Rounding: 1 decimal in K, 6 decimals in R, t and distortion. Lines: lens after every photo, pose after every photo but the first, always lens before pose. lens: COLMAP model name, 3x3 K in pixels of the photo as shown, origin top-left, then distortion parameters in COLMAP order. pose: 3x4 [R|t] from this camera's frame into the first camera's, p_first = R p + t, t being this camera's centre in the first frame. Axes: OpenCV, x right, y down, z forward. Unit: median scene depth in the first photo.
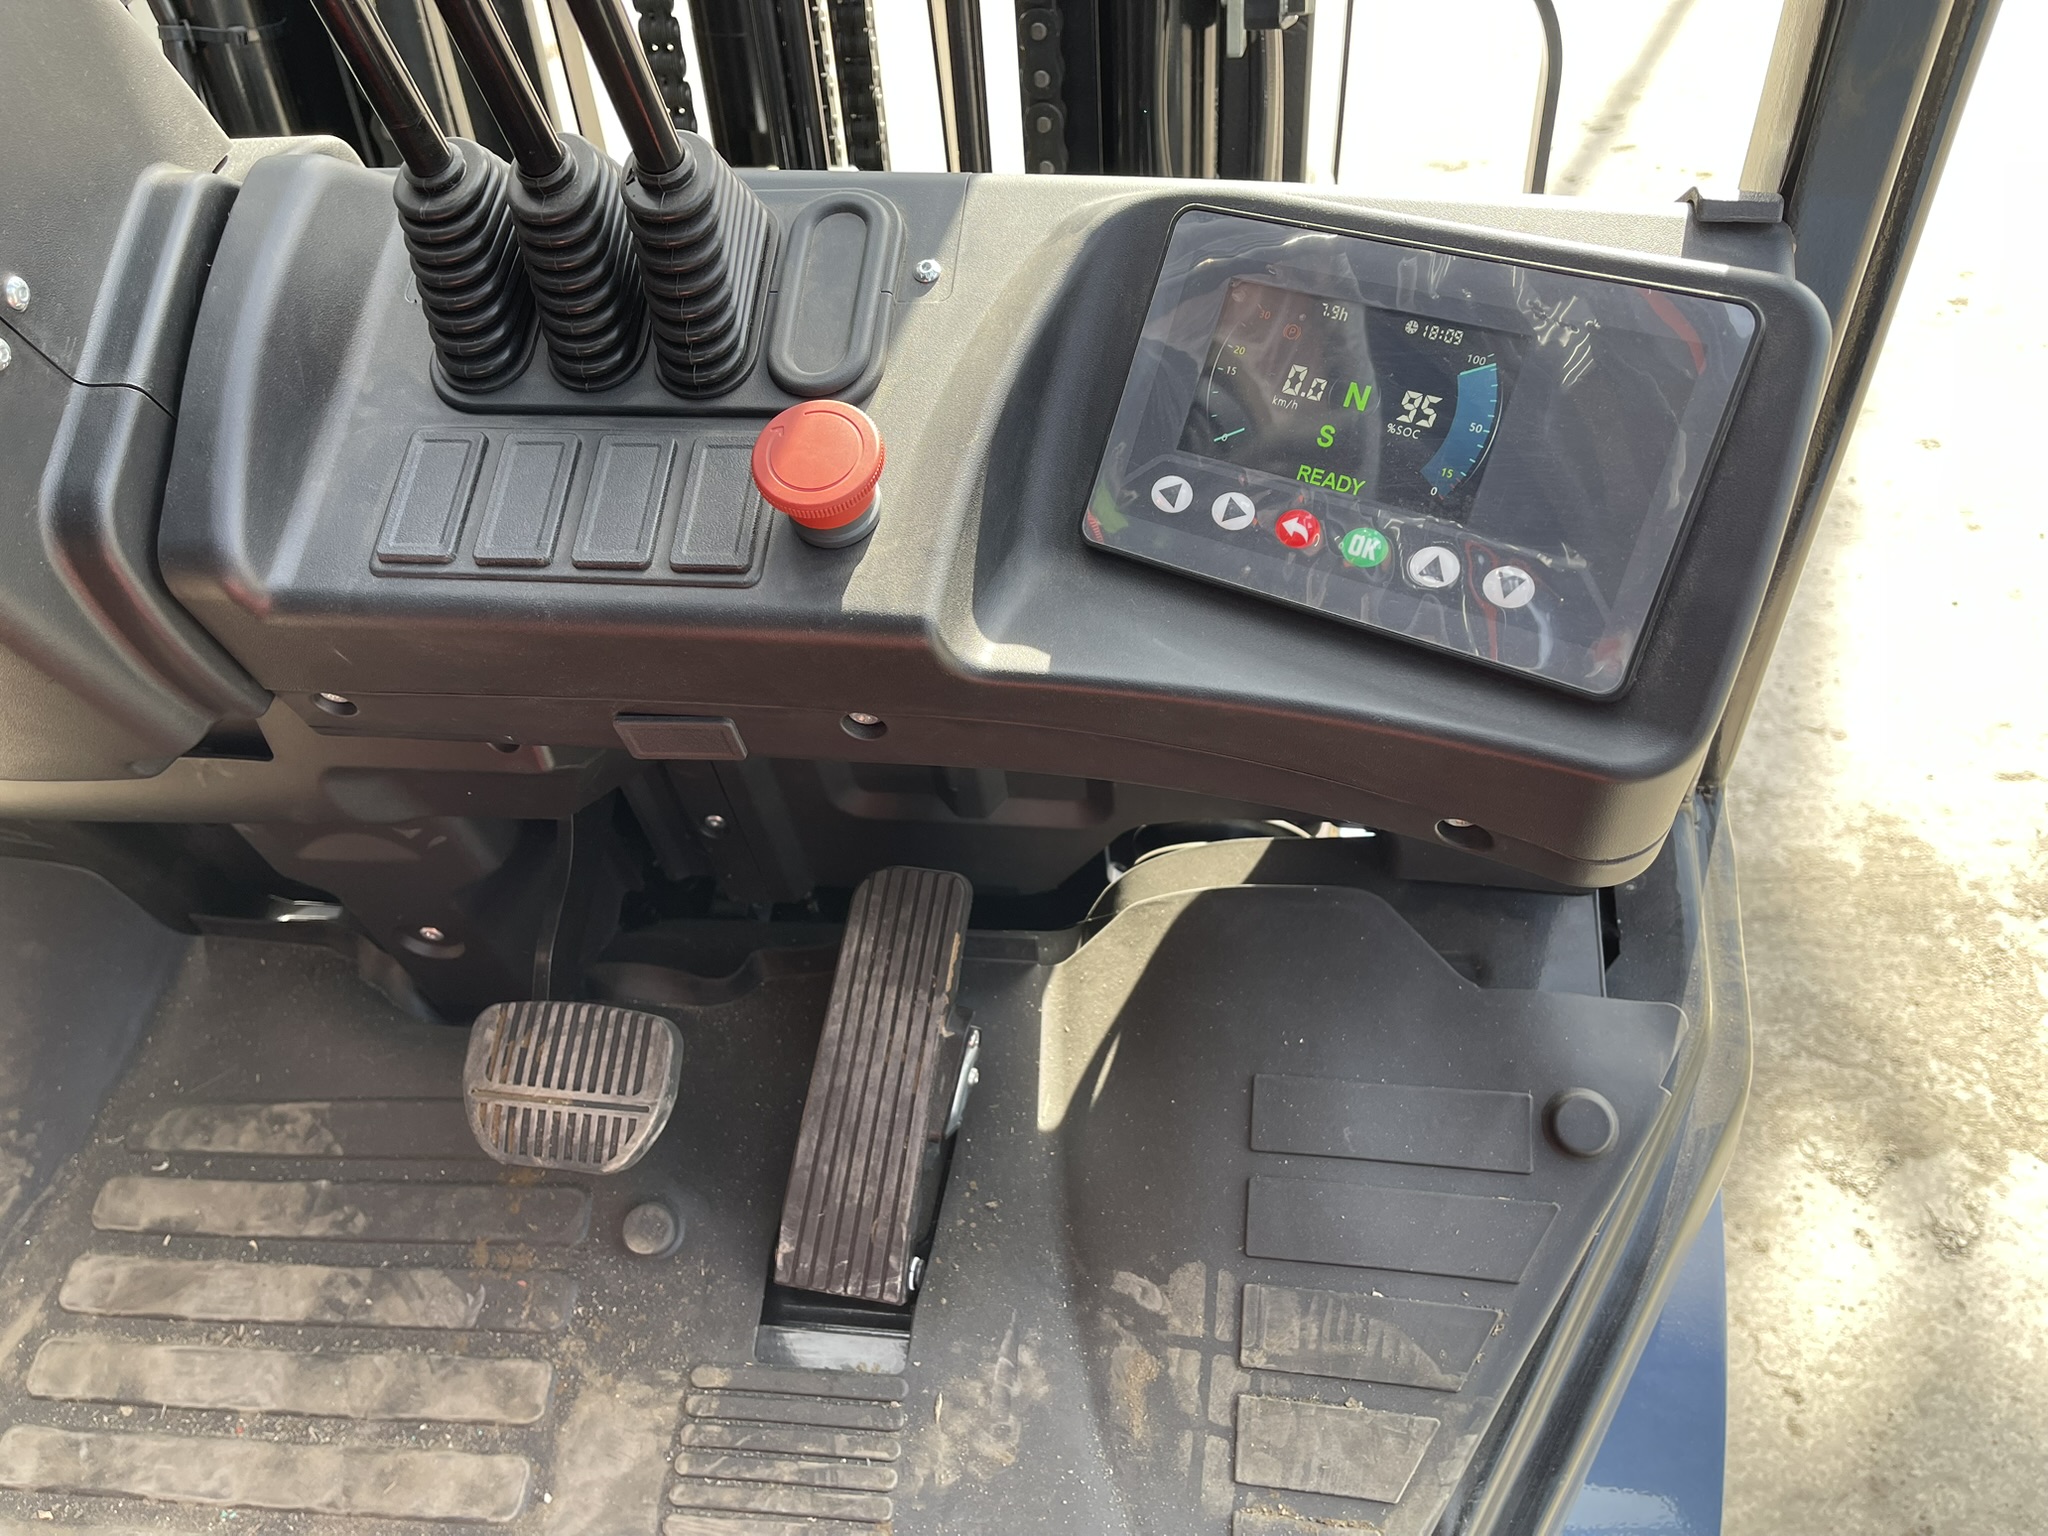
lens RADIAL K [[1574.8, 0, 1028.4], [0, 1574.8, 783.5], [0, 0, 1]] dist [0.078376, -0.123949]
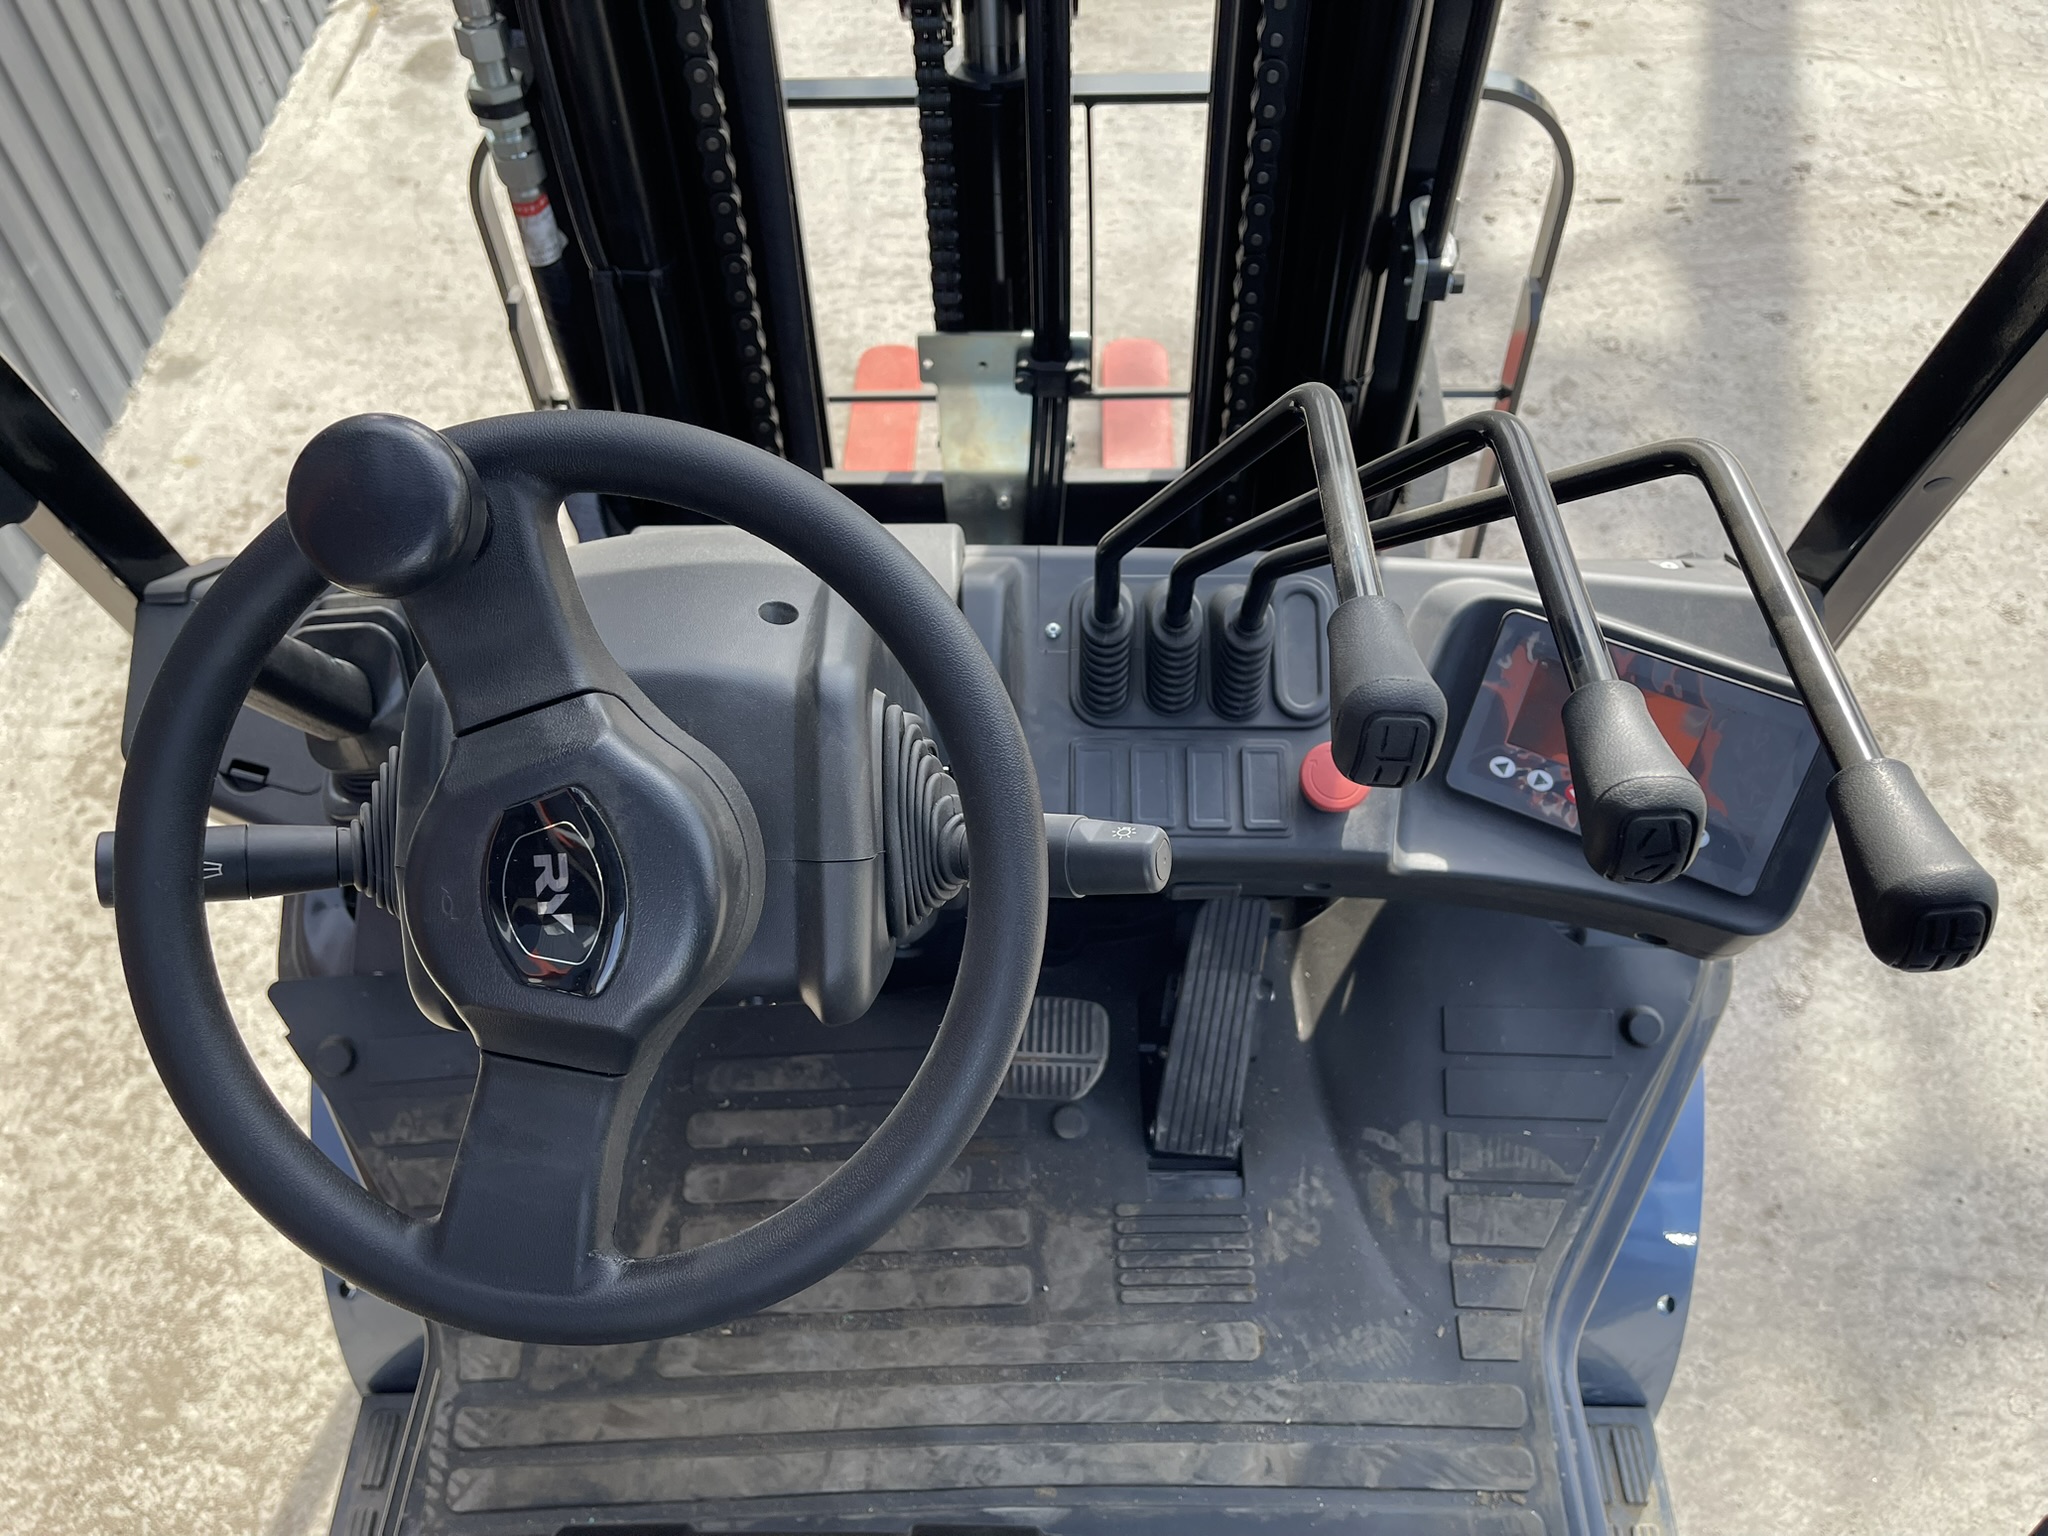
lens RADIAL K [[1574.8, 0, 1028.4], [0, 1574.8, 783.5], [0, 0, 1]] dist [0.078376, -0.123949]
pose [[0.992216, -0.060421, 0.108890, -0.451515], [0.040754, 0.983805, 0.174545, -0.348185], [-0.117673, -0.168749, 0.978610, -0.511796]]
